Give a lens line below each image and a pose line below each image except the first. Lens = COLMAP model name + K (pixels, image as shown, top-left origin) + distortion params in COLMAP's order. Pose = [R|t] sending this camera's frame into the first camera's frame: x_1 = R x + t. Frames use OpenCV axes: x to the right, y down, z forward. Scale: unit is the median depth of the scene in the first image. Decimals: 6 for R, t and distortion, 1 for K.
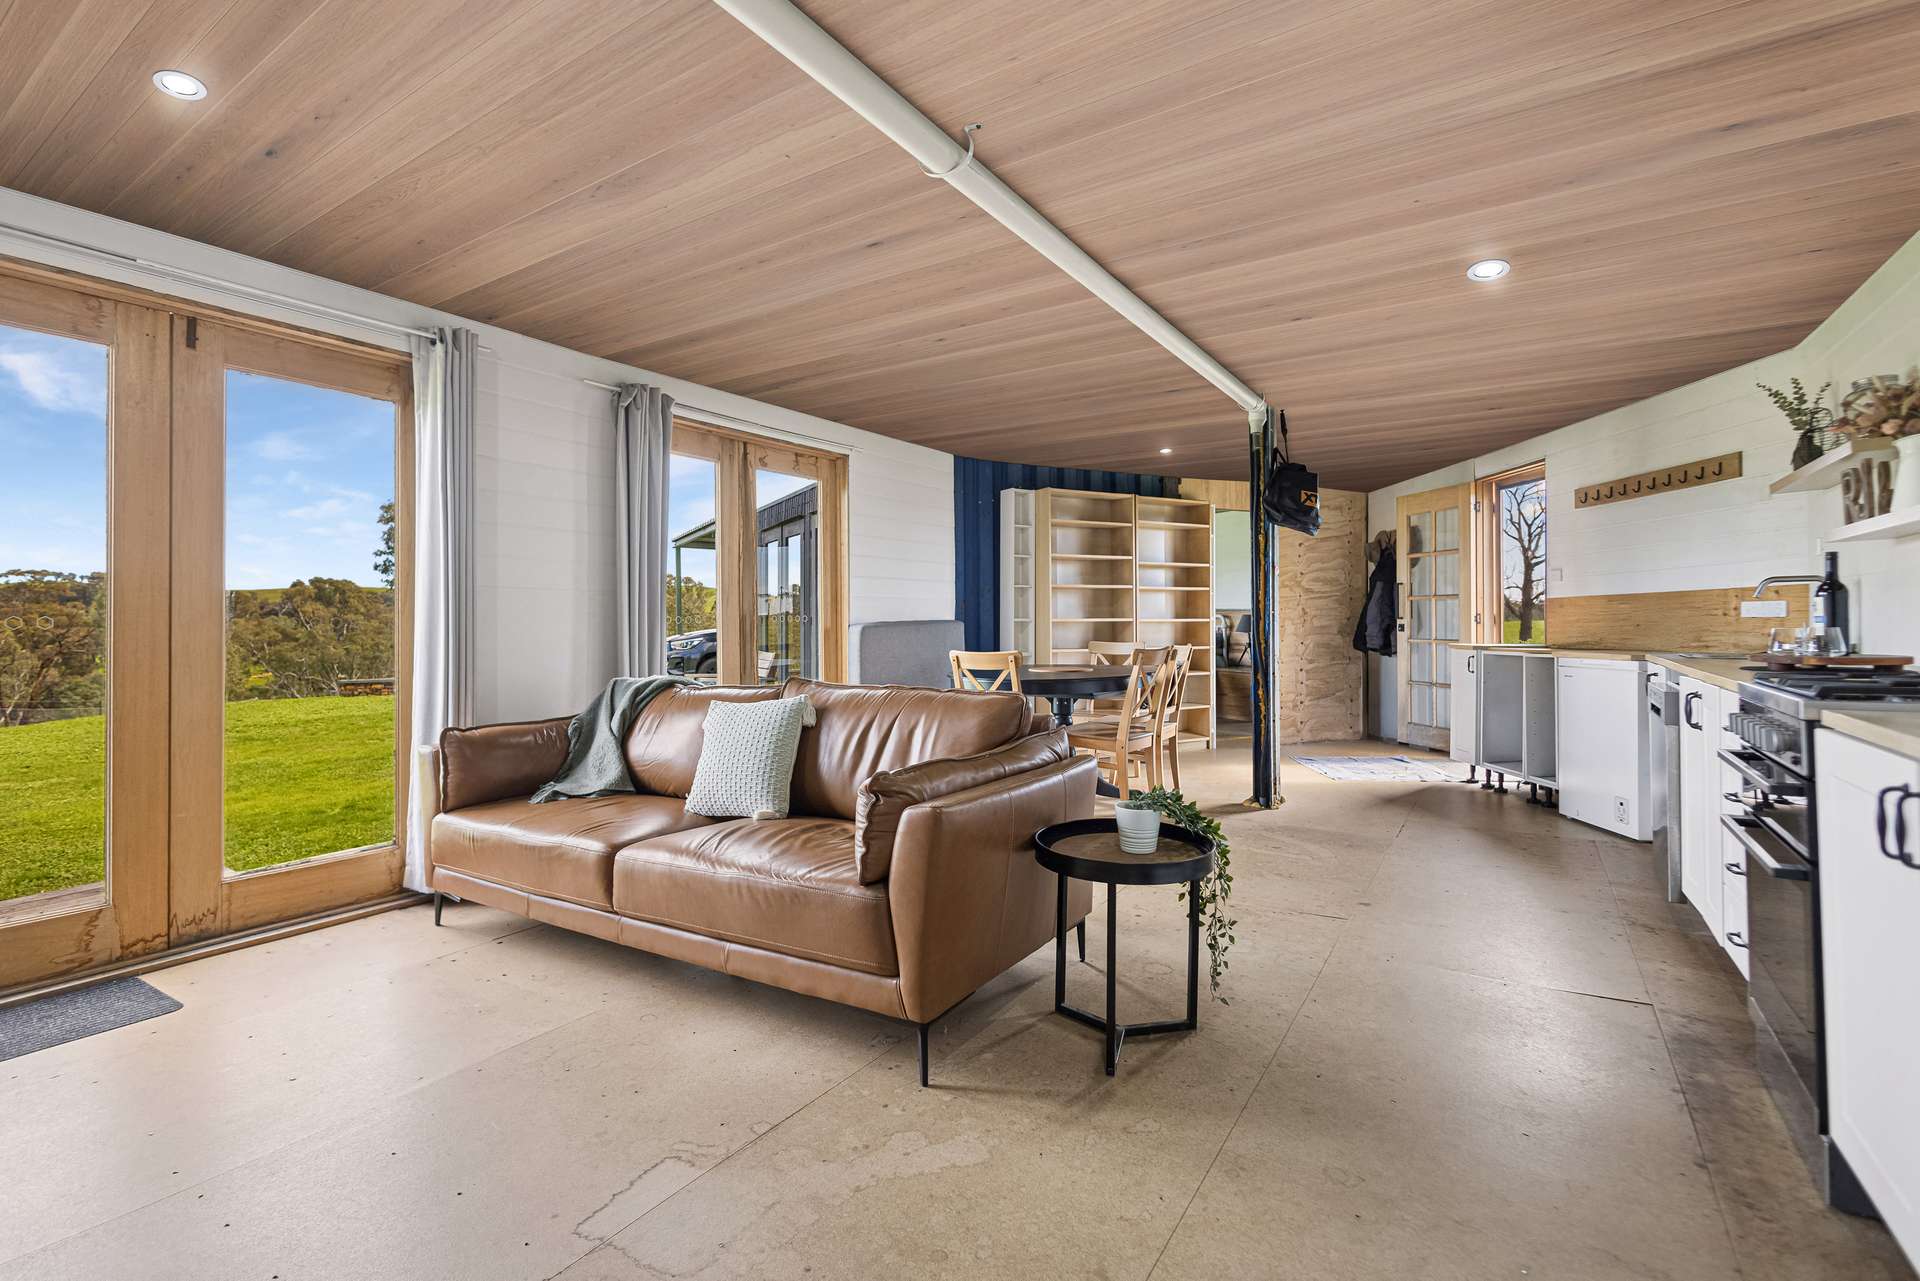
lens RADIAL K [[882.6, 0, 959.4], [0, 882.6, 613.3], [0, 0, 1]] dist [0.000069, -0.000106]
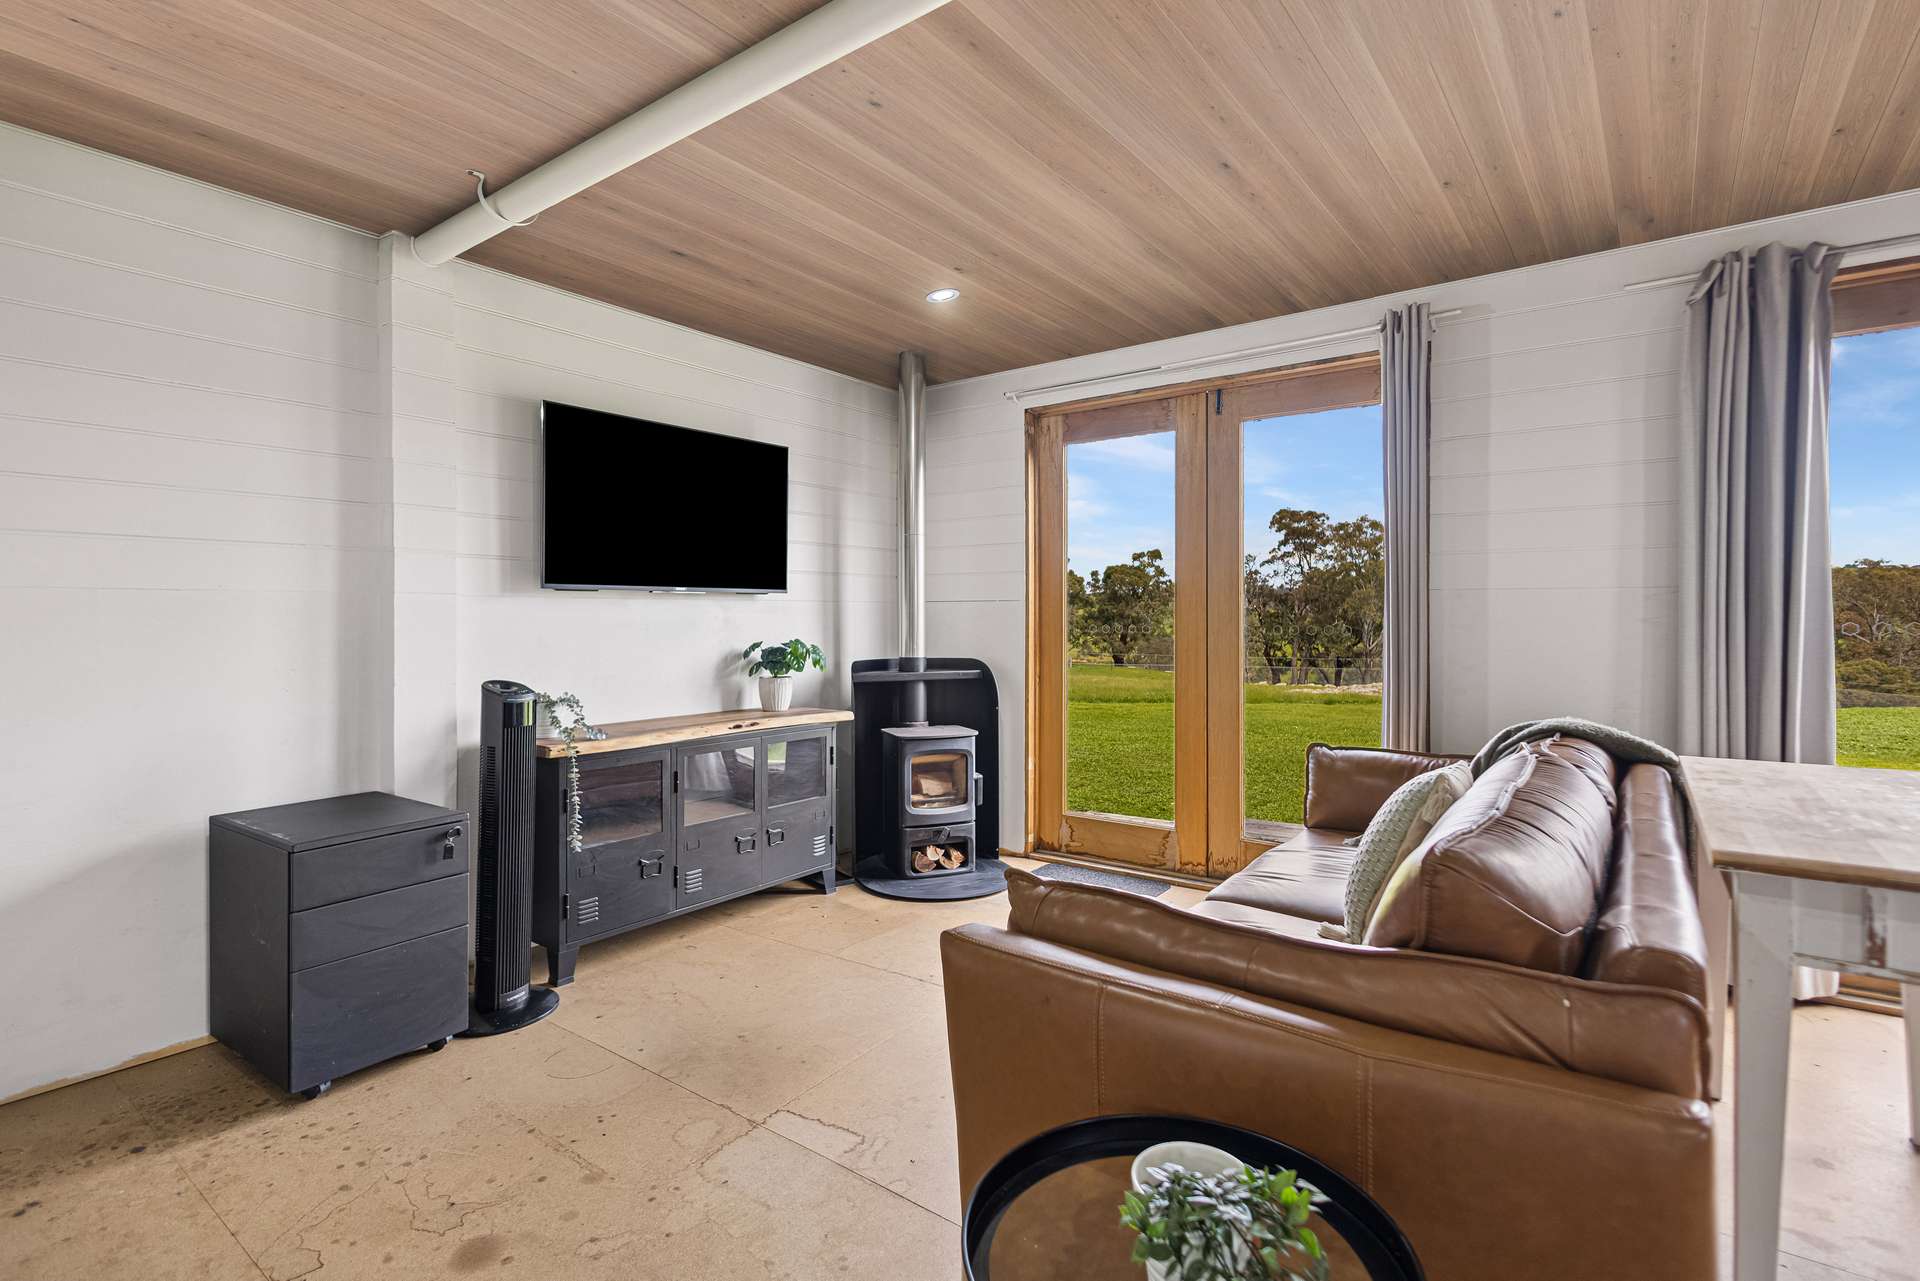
lens RADIAL K [[904.3, 0, 960.0], [0, 904.3, 640.5], [0, 0, 1]] dist [0.000257, -0.000005]
pose [[-0.063286, 0.018072, -0.997832, 0.463175], [0.004035, 0.999832, 0.017852, 0.001758], [0.997987, -0.002896, -0.063348, 0.710090]]
